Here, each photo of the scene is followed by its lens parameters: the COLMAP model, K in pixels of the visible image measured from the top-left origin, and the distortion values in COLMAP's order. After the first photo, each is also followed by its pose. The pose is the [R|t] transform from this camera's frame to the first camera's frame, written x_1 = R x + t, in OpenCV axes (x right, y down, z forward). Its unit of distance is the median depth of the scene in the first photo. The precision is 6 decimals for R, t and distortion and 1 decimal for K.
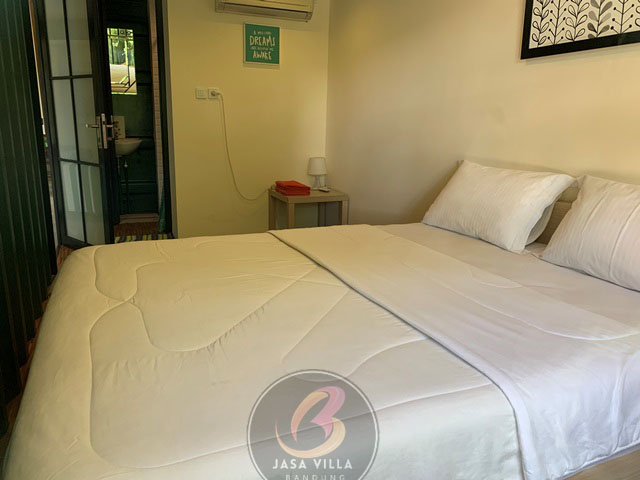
lens RADIAL K [[487.4, 0, 321.0], [0, 487.4, 240.7], [0, 0, 1]] dist [0.024899, -0.030667]
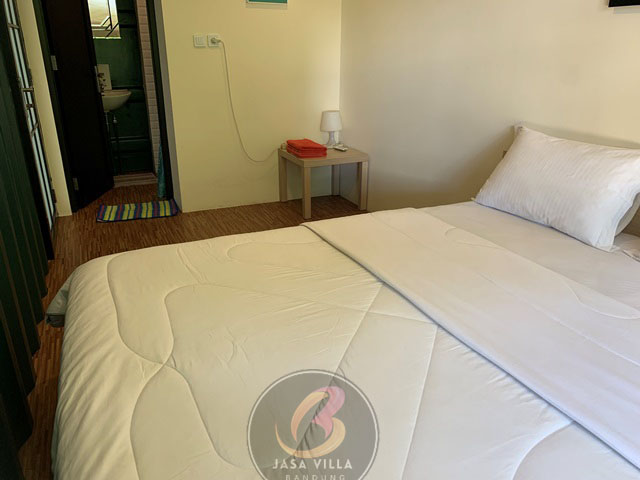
lens RADIAL K [[487.4, 0, 319.1], [0, 487.4, 238.4], [0, 0, 1]] dist [0.024899, -0.030667]
pose [[0.999491, -0.026152, 0.018258, -0.060546], [0.023584, 0.991369, 0.128965, -0.063730], [-0.021473, -0.128469, 0.991481, 0.092303]]
